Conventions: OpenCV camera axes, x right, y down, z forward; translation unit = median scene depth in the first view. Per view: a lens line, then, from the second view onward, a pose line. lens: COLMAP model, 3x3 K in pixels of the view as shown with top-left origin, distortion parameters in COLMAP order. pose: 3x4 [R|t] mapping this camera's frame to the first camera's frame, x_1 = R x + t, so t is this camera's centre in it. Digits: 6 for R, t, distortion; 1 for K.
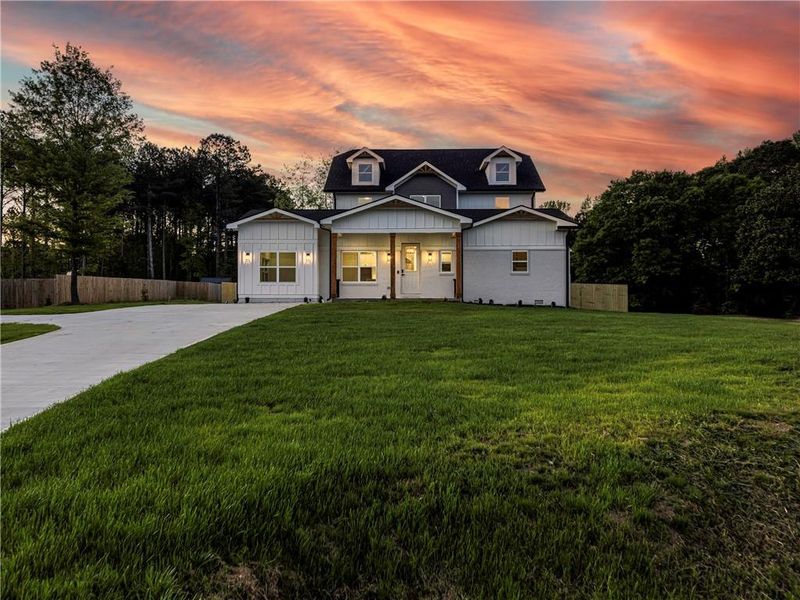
lens RADIAL K [[587.4, 0, 401.7], [0, 587.4, 302.7], [0, 0, 1]] dist [0.007236, 0.001847]
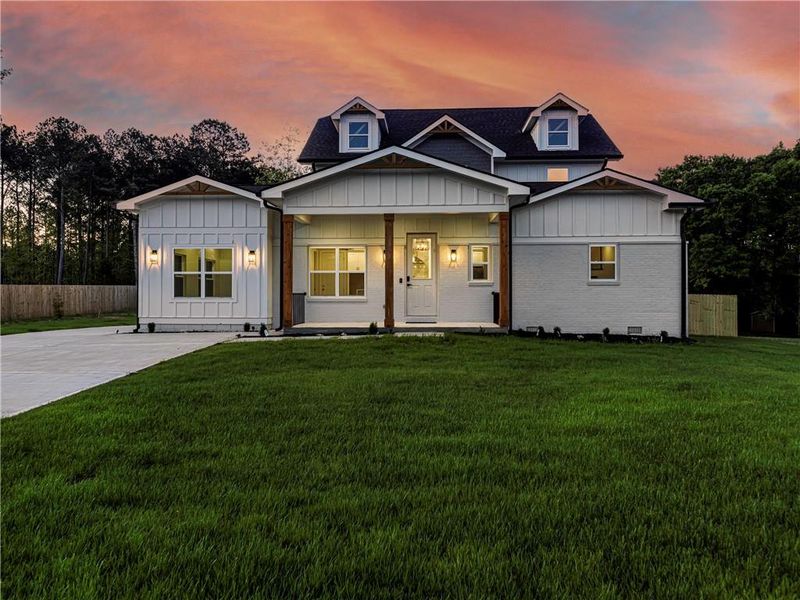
lens RADIAL K [[587.4, 0, 401.7], [0, 587.4, 302.7], [0, 0, 1]] dist [0.007236, 0.001847]
pose [[0.999474, -0.000538, -0.032434, 0.014254], [0.000534, 1.000000, -0.000122, -0.029004], [0.032434, 0.000105, 0.999474, 0.389706]]
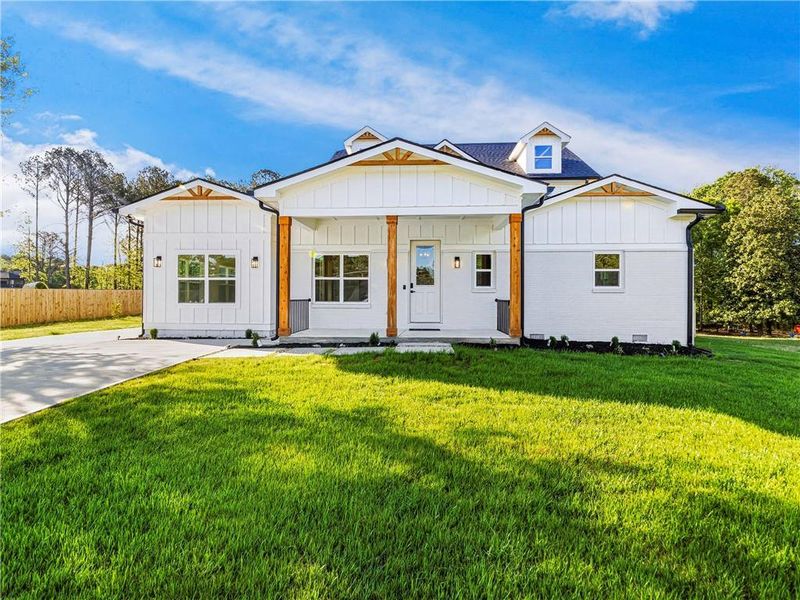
lens RADIAL K [[405.1, 0, 400.0], [0, 405.1, 300.0], [0, 0, 1]] dist [0.000290, 0.000001]
pose [[0.999022, 0.003528, -0.044081, 0.007744], [-0.003831, 0.999970, -0.006804, -0.035790], [0.044056, 0.006966, 0.999005, 0.576751]]
